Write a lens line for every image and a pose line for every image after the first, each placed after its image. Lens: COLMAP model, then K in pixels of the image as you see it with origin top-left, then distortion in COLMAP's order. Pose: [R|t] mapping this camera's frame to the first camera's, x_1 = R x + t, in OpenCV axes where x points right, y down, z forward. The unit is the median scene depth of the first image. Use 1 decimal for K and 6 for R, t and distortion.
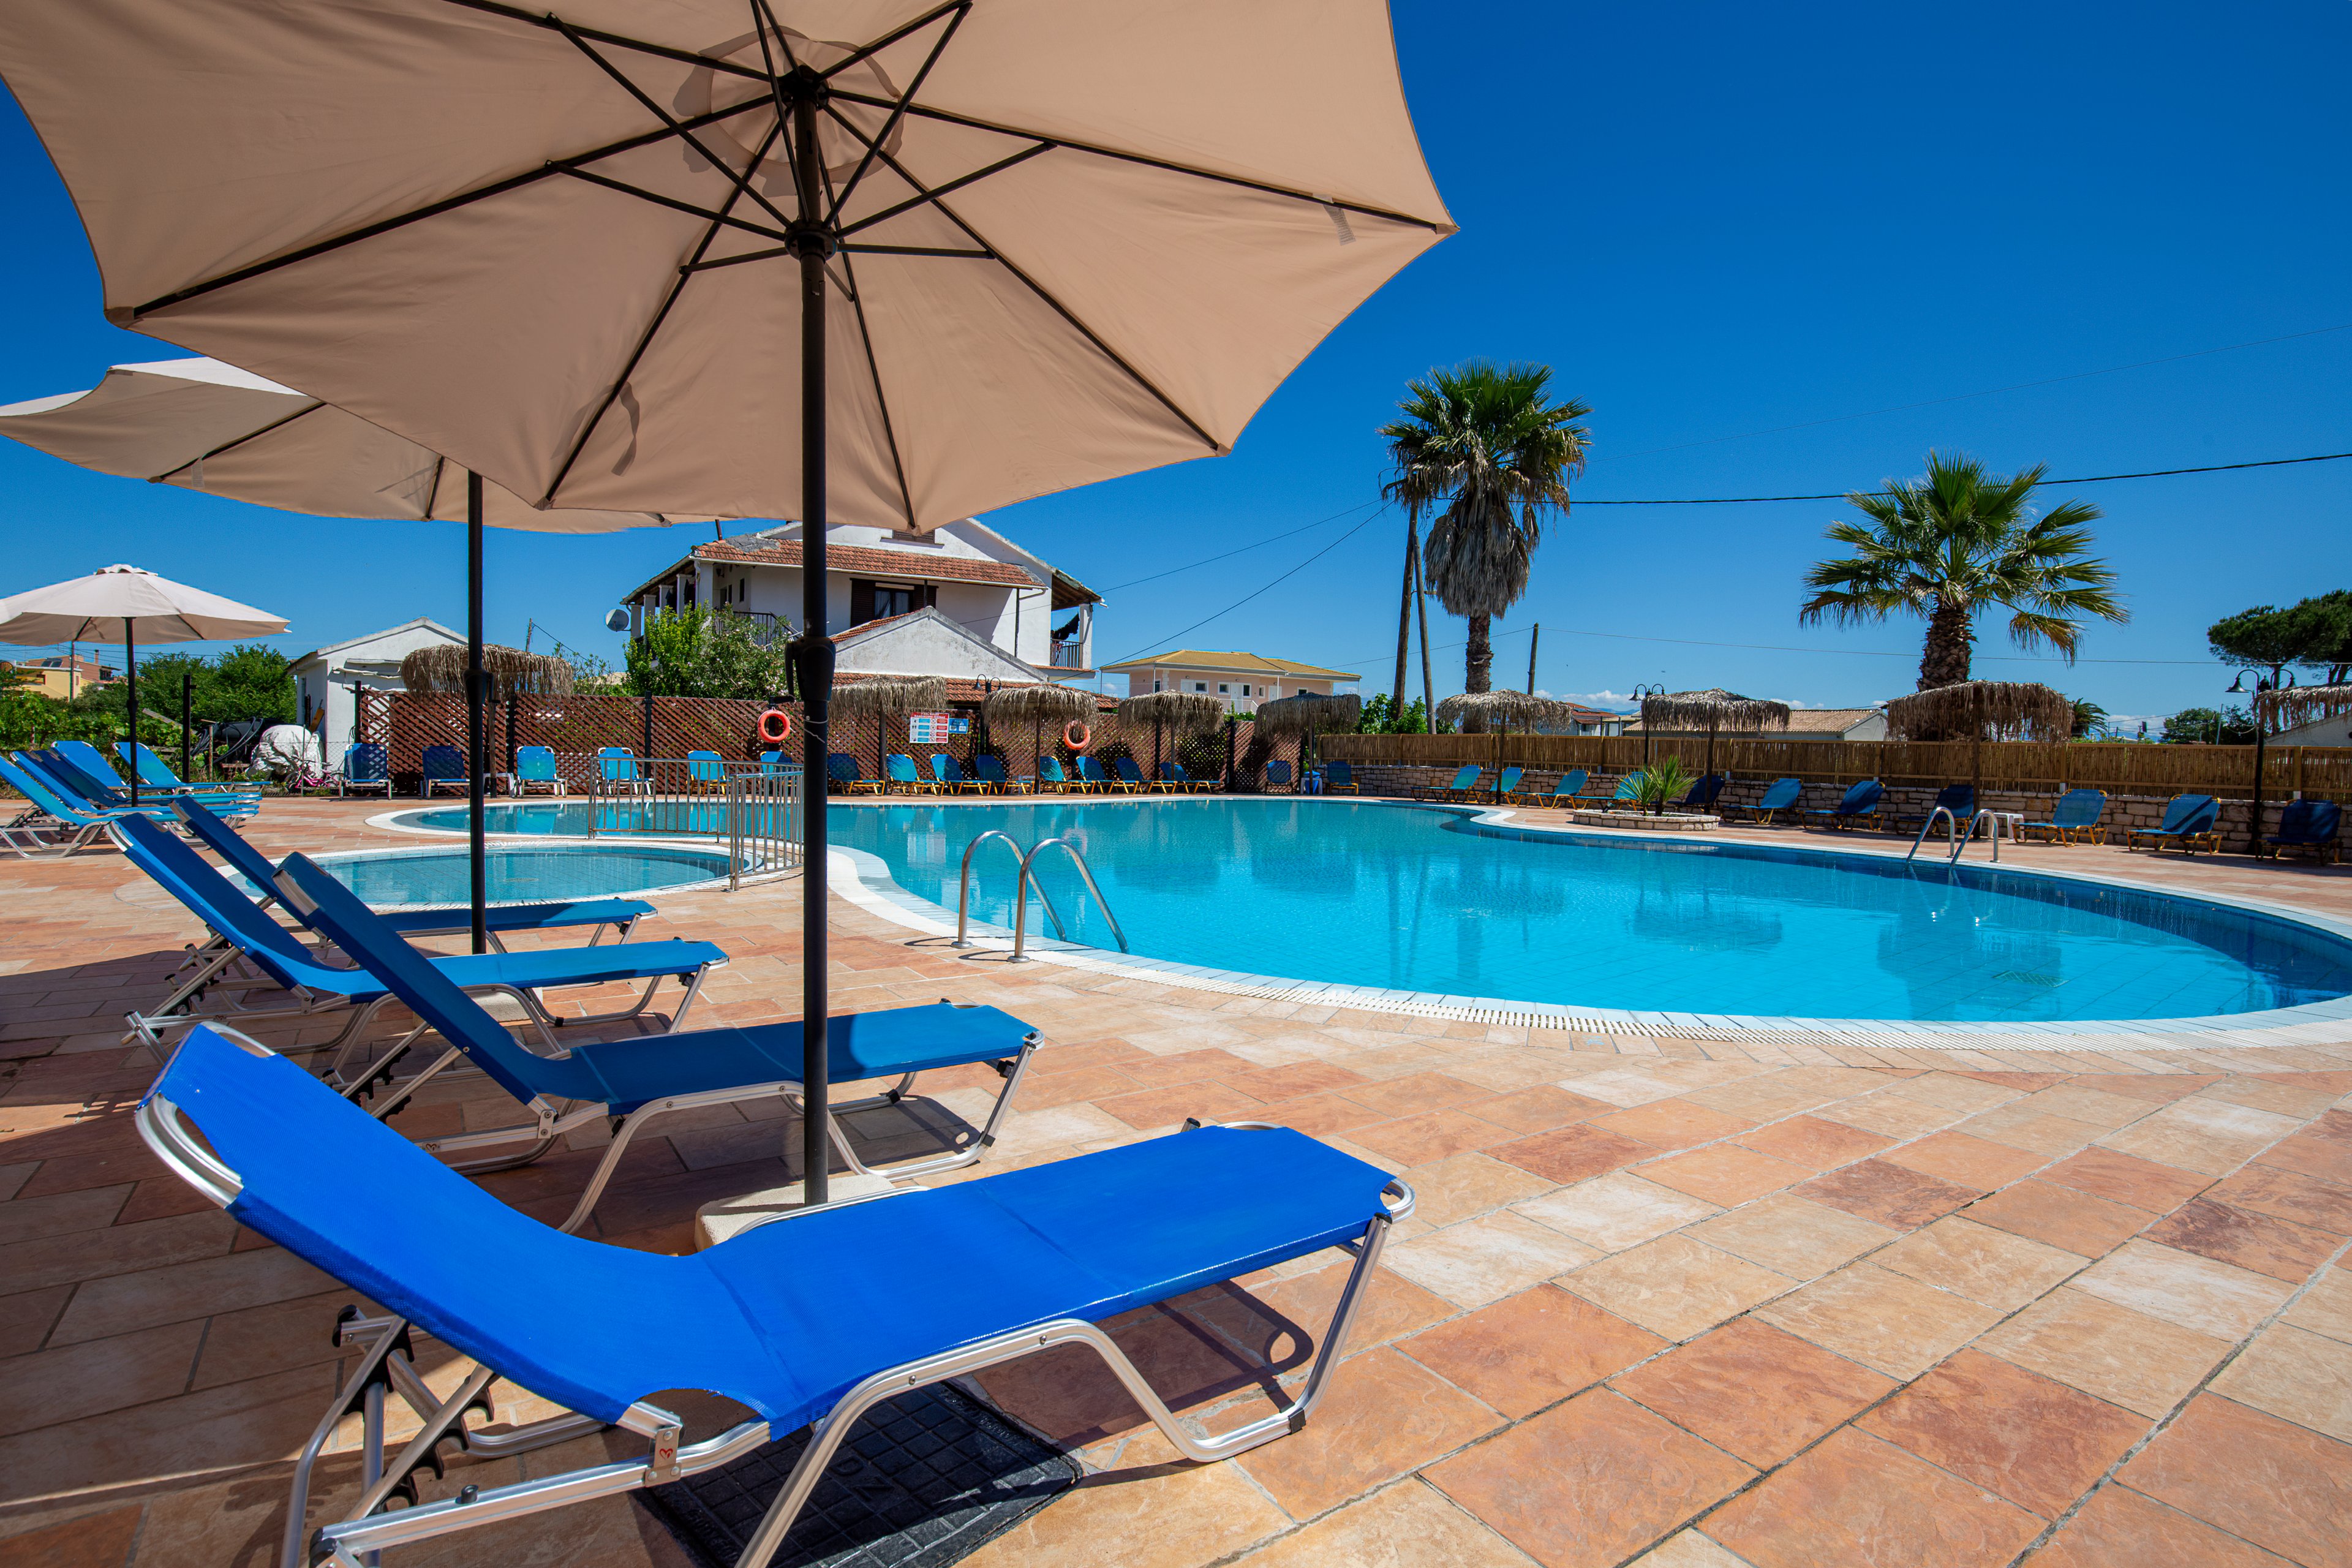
lens RADIAL K [[1163.9, 0, 1172.8], [0, 1163.9, 770.2], [0, 0, 1]] dist [-0.001143, -0.000001]
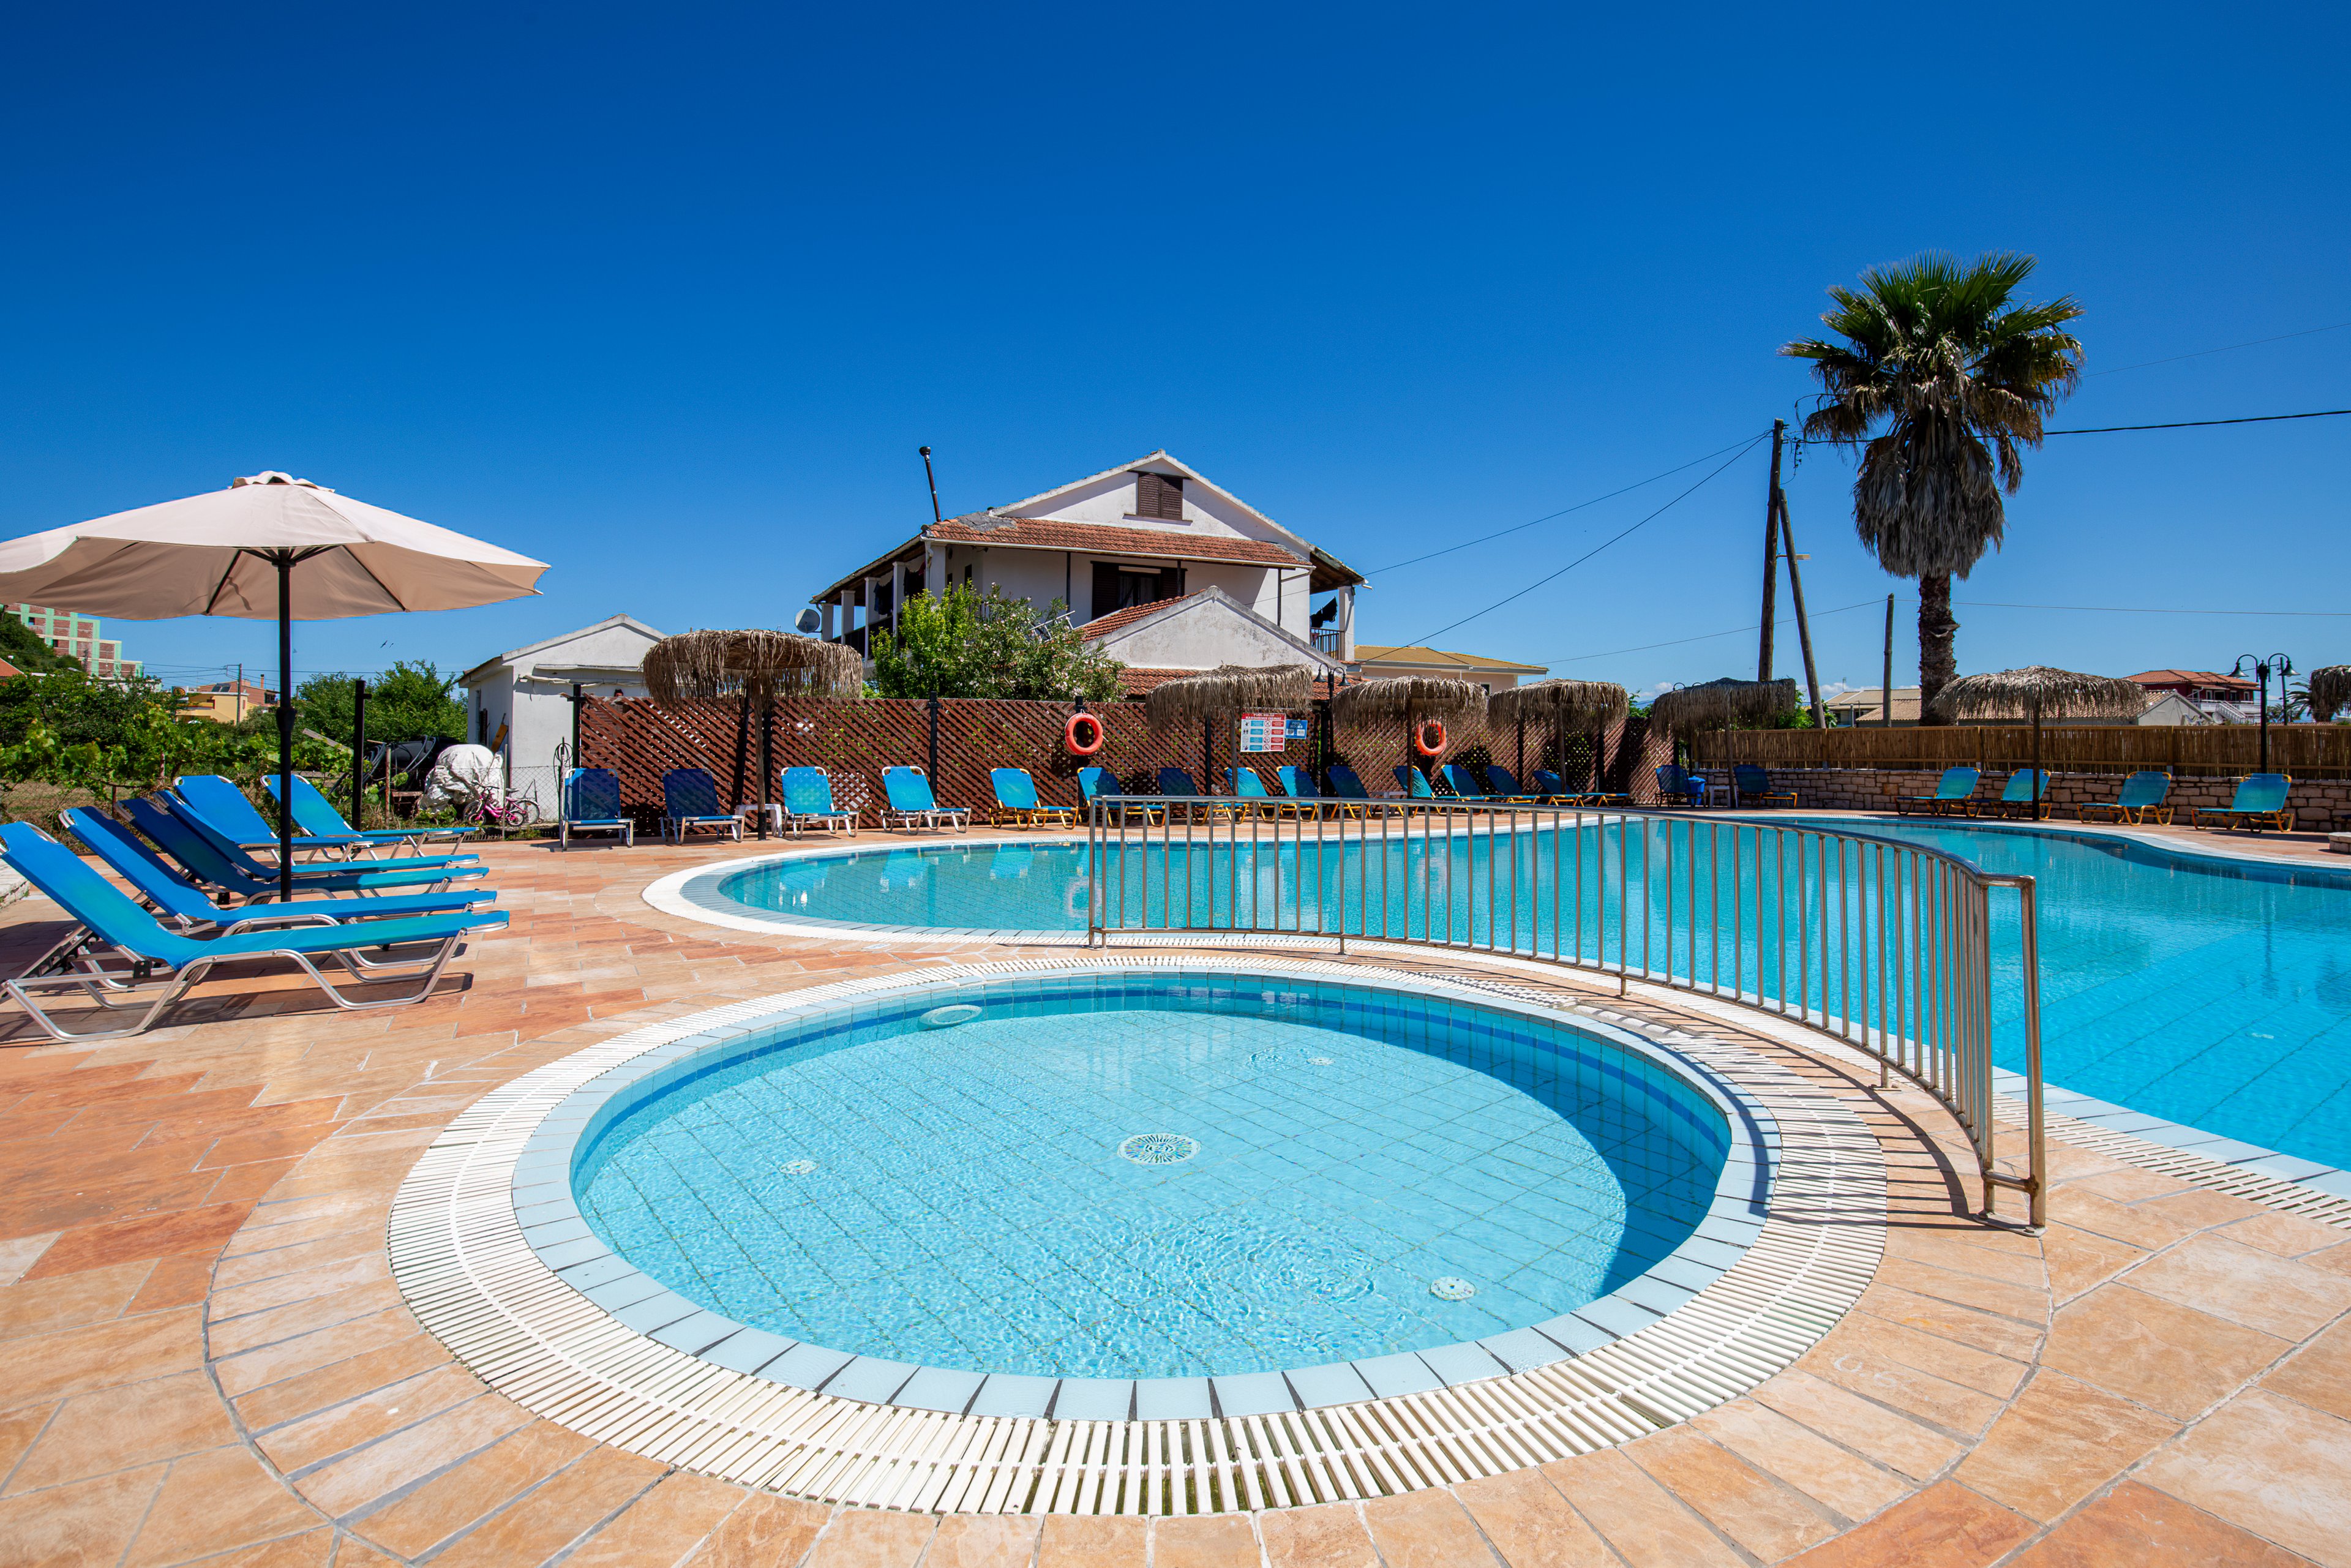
lens RADIAL K [[1089.5, 0, 1170.8], [0, 1089.5, 712.9], [0, 0, 1]] dist [-0.003630, -0.000318]
pose [[0.998518, -0.021064, -0.050173, -0.214952], [0.018433, 0.998459, -0.052339, -0.011114], [0.051198, 0.051336, 0.997368, 0.242211]]
